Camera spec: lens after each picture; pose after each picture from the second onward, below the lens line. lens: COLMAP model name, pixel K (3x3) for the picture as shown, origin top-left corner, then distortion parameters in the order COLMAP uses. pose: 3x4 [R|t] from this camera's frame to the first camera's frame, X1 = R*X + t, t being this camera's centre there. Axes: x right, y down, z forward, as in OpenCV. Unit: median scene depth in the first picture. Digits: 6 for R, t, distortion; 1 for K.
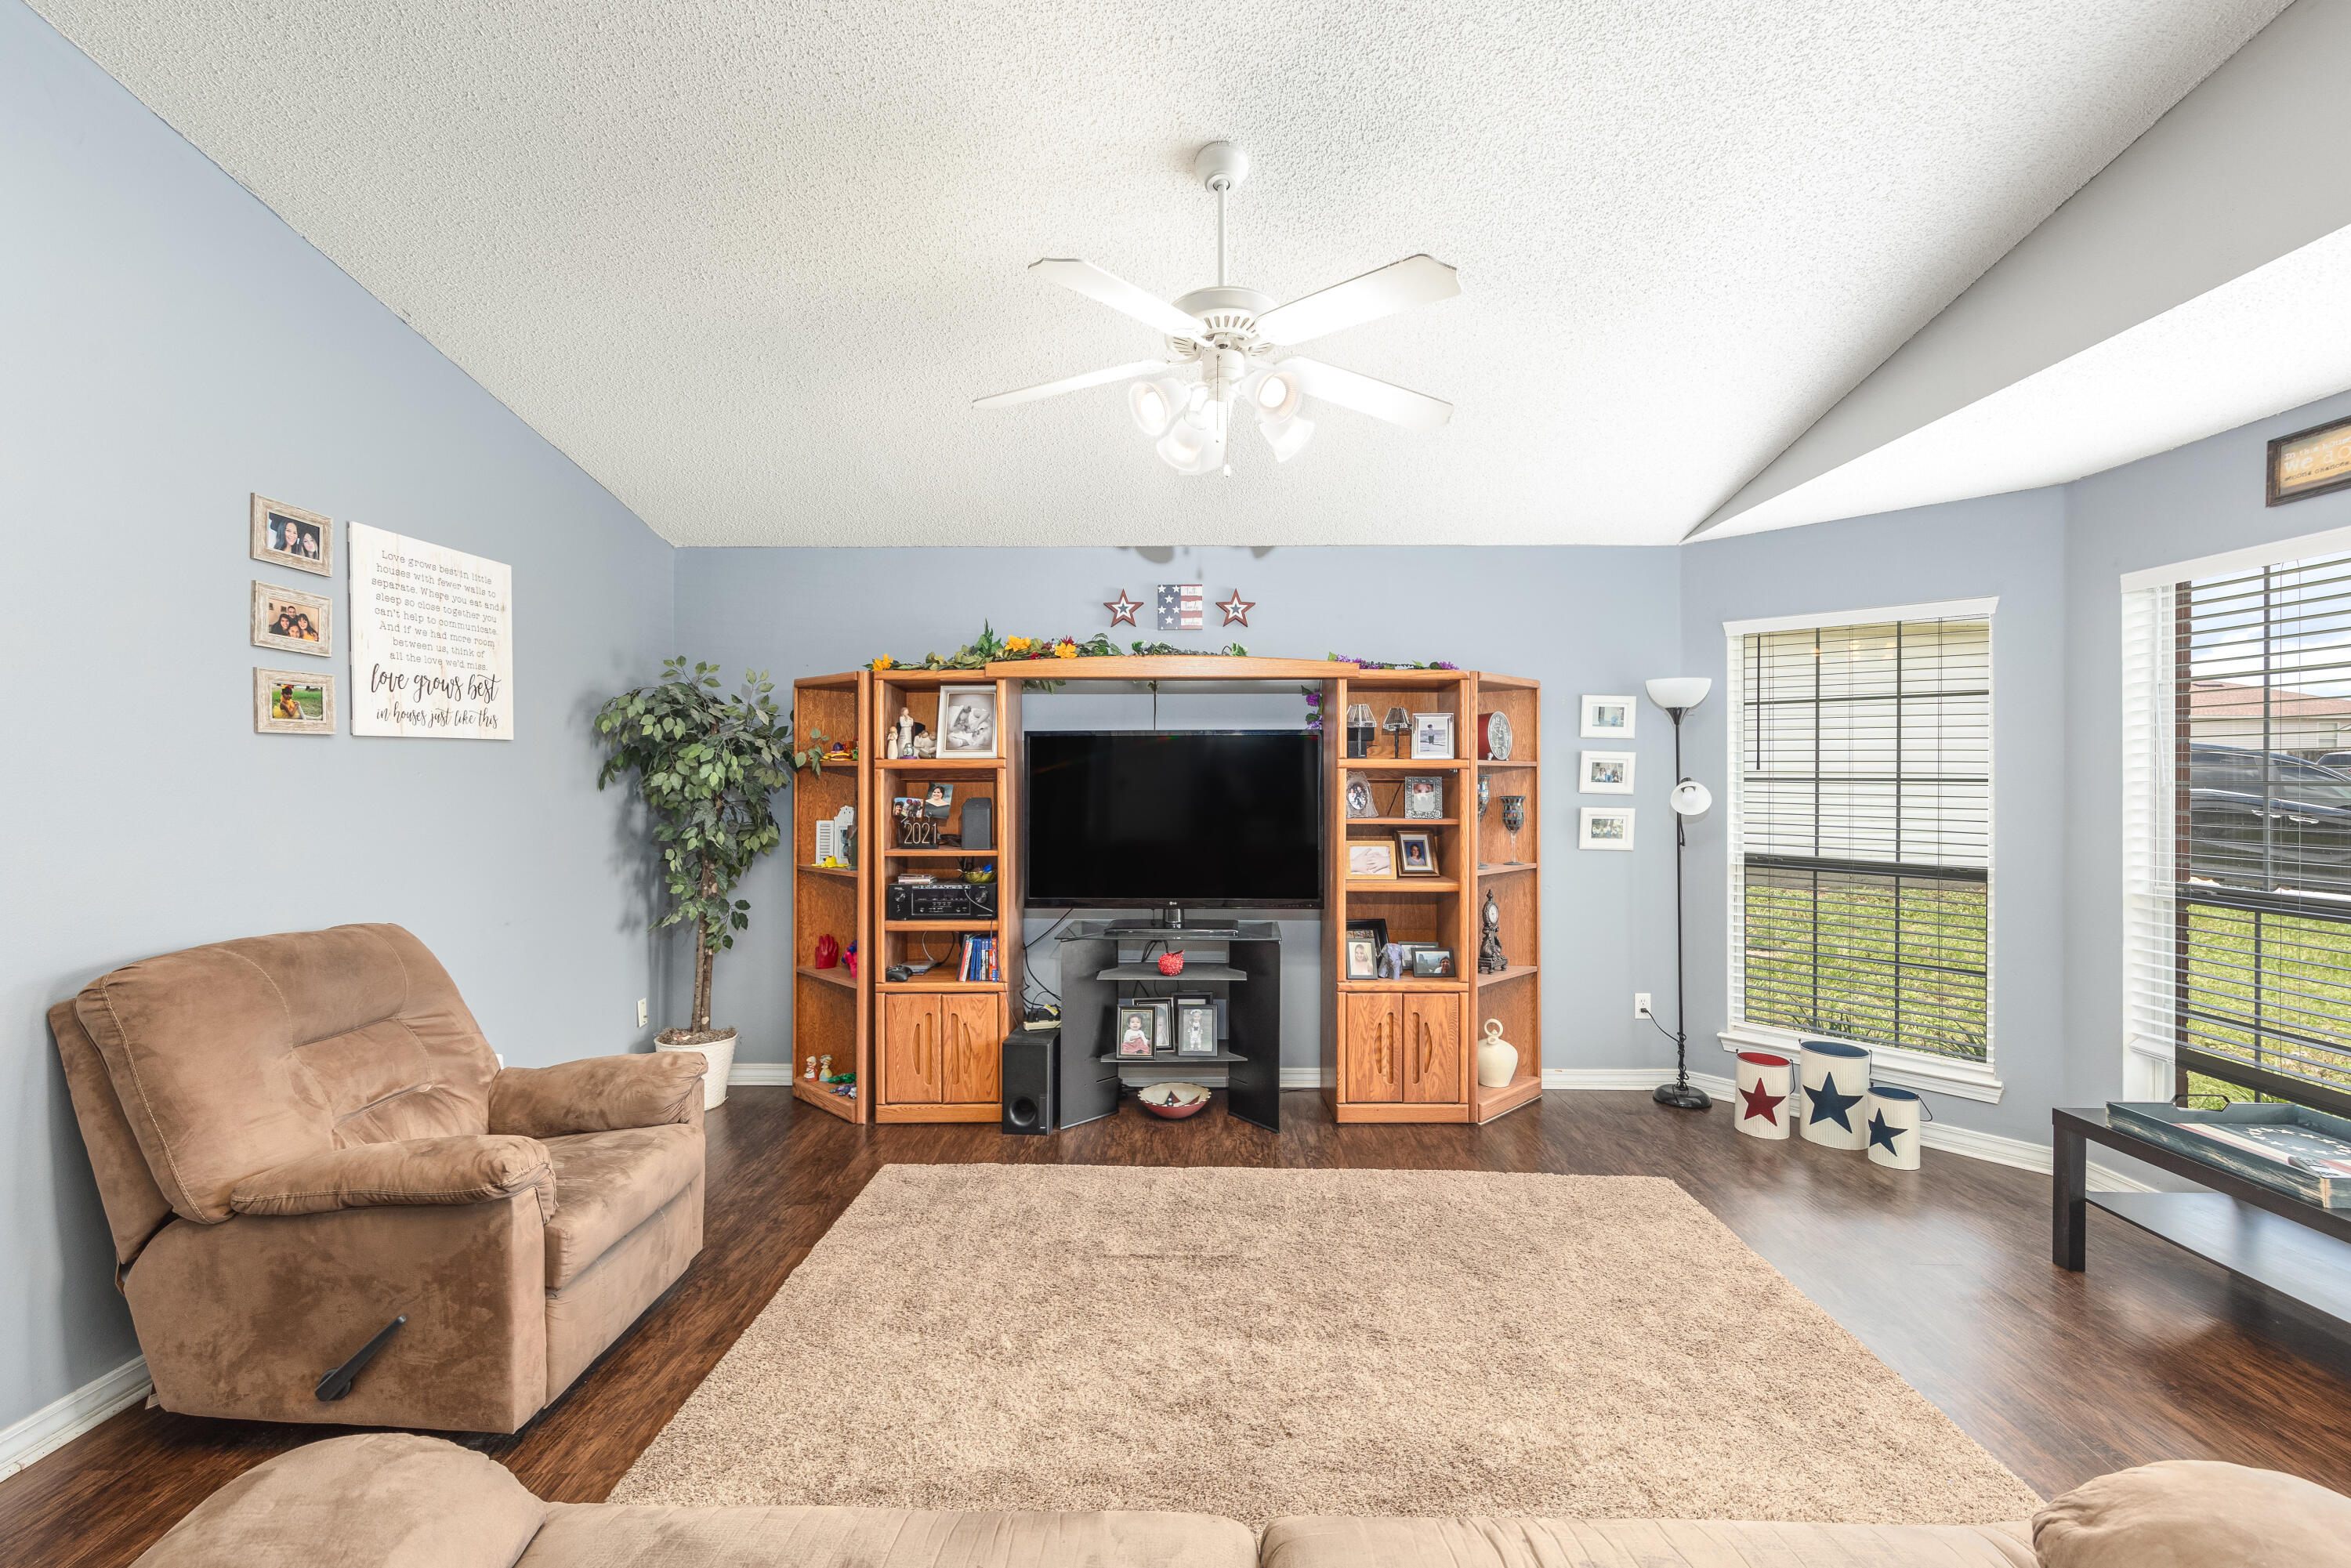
lens RADIAL K [[970.4, 0, 1180.7], [0, 970.4, 772.0], [0, 0, 1]] dist [0.006375, -0.000141]
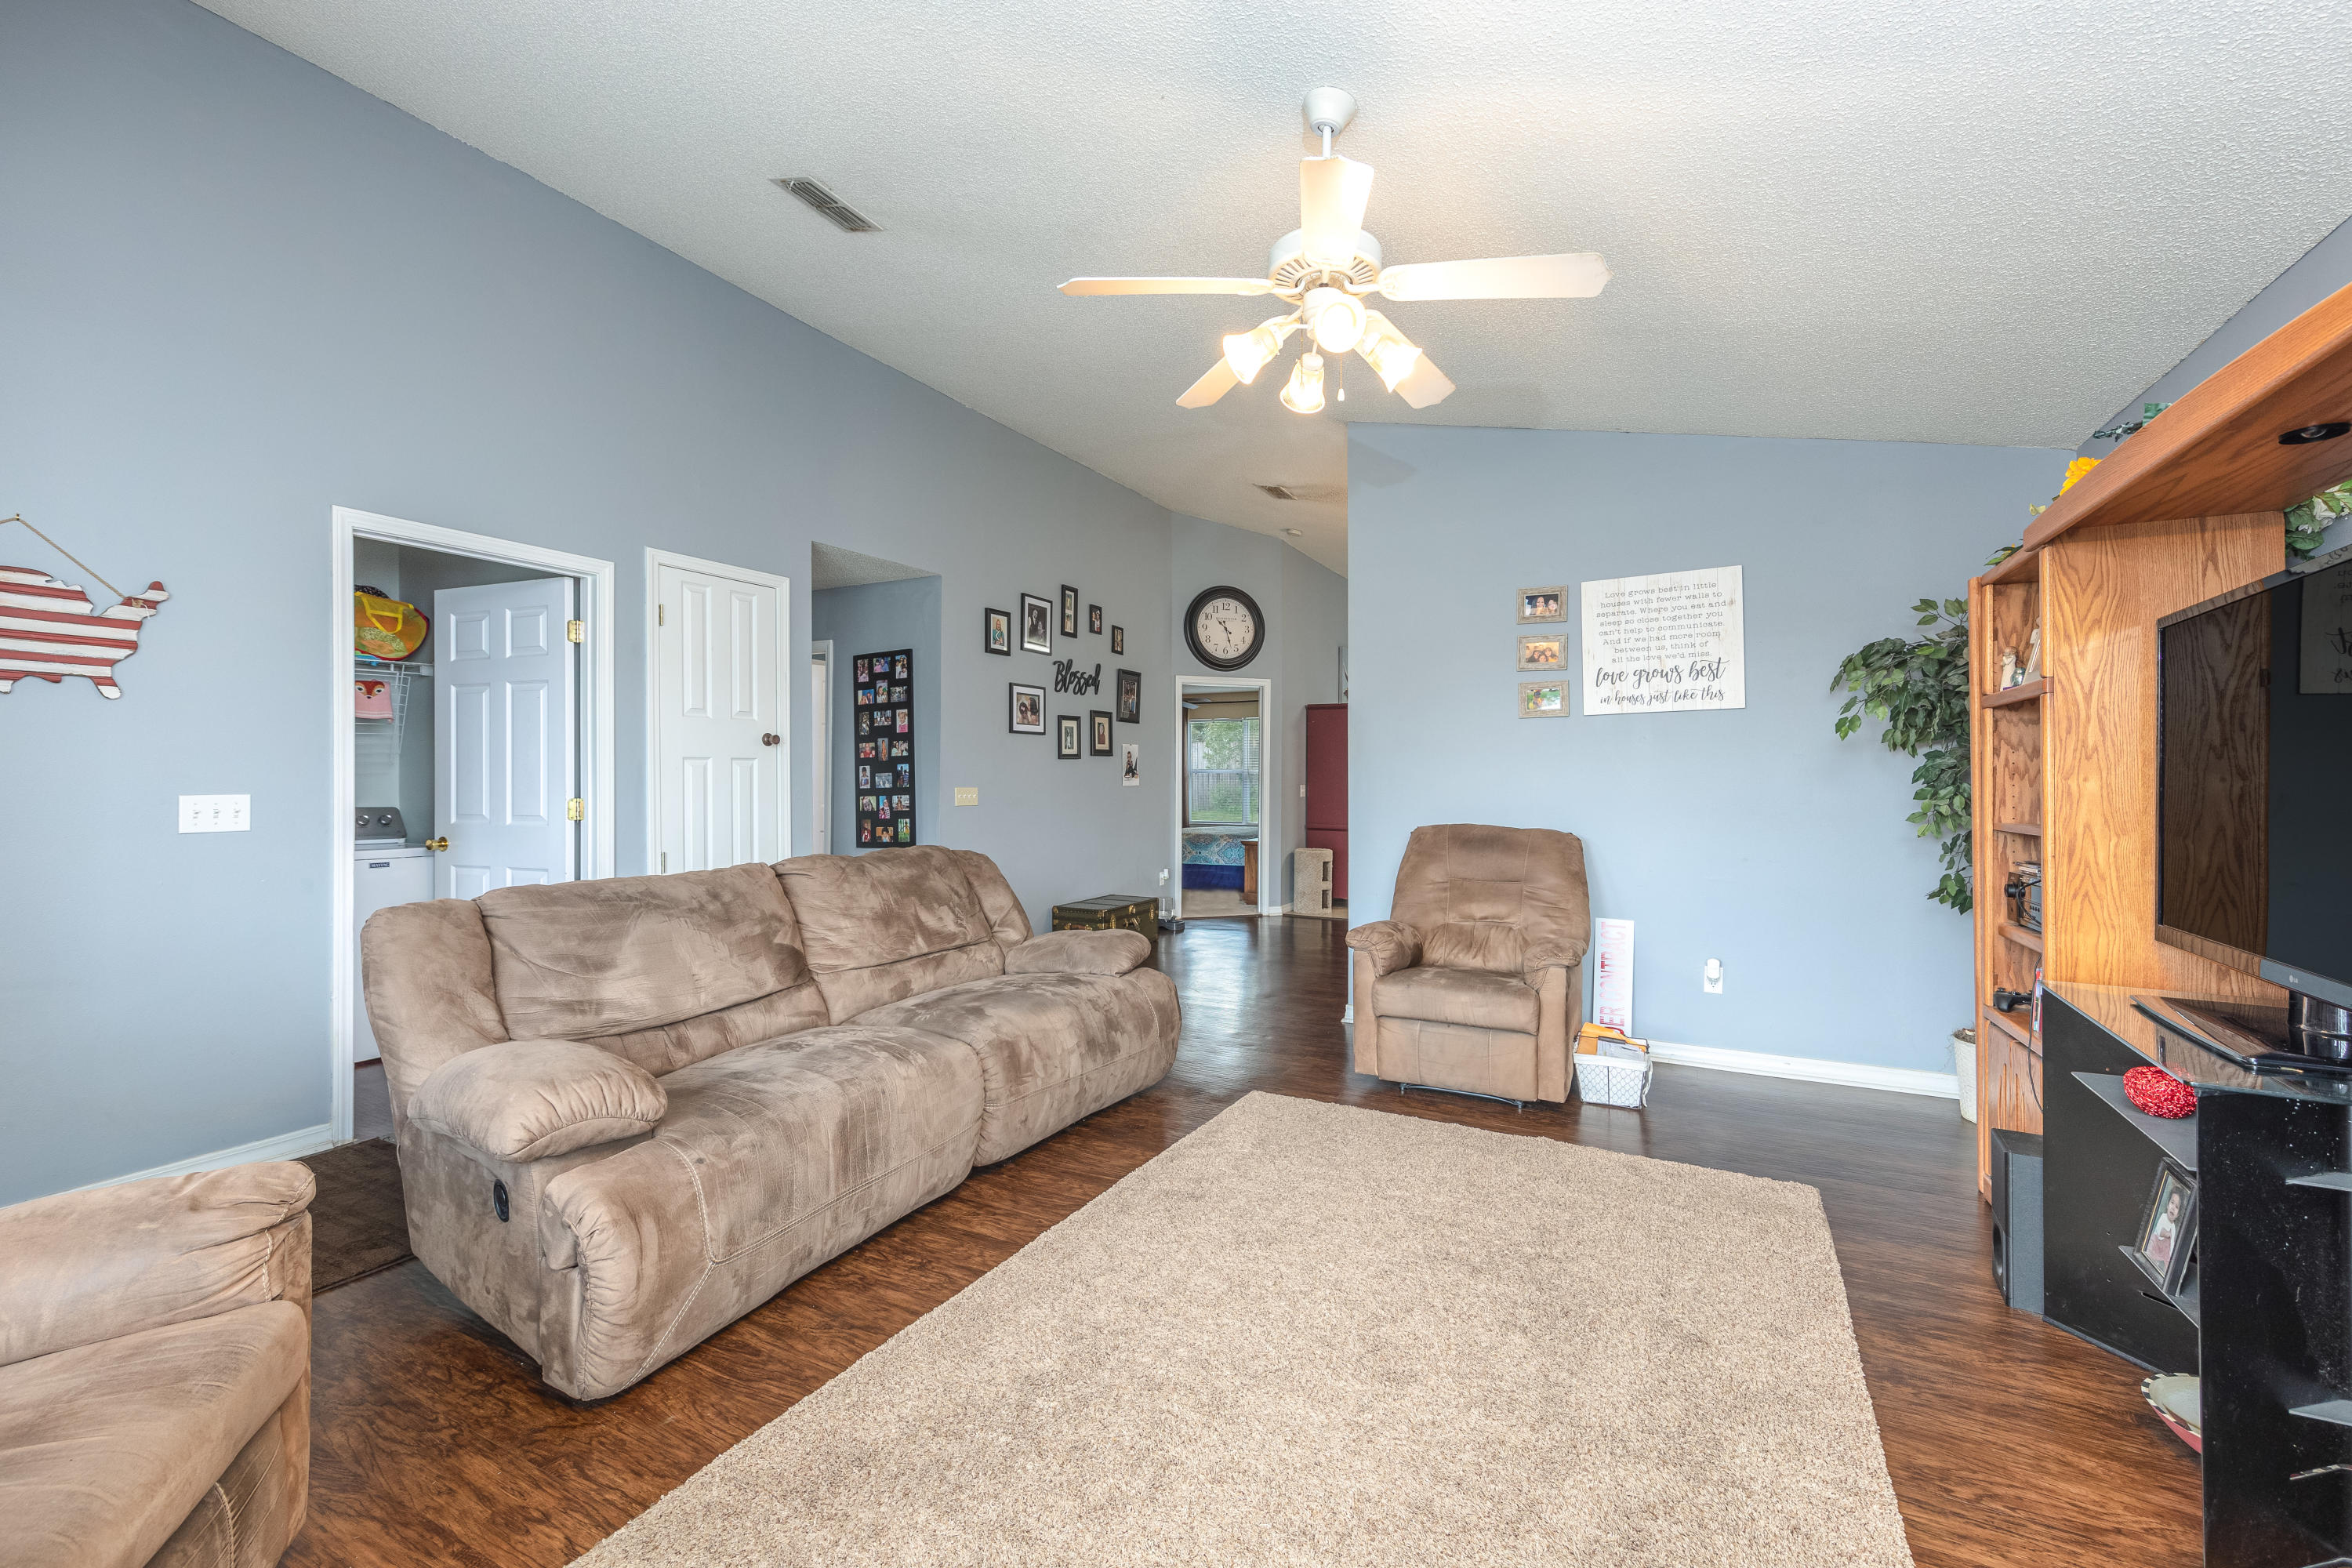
lens RADIAL K [[952.8, 0, 1178.6], [0, 952.8, 796.2], [0, 0, 1]] dist [0.005230, 0.000038]
pose [[-0.458928, 0.011814, -0.888395, 0.604366], [0.001444, 0.999920, 0.012551, 0.052877], [0.888472, 0.004477, -0.458908, 0.797512]]
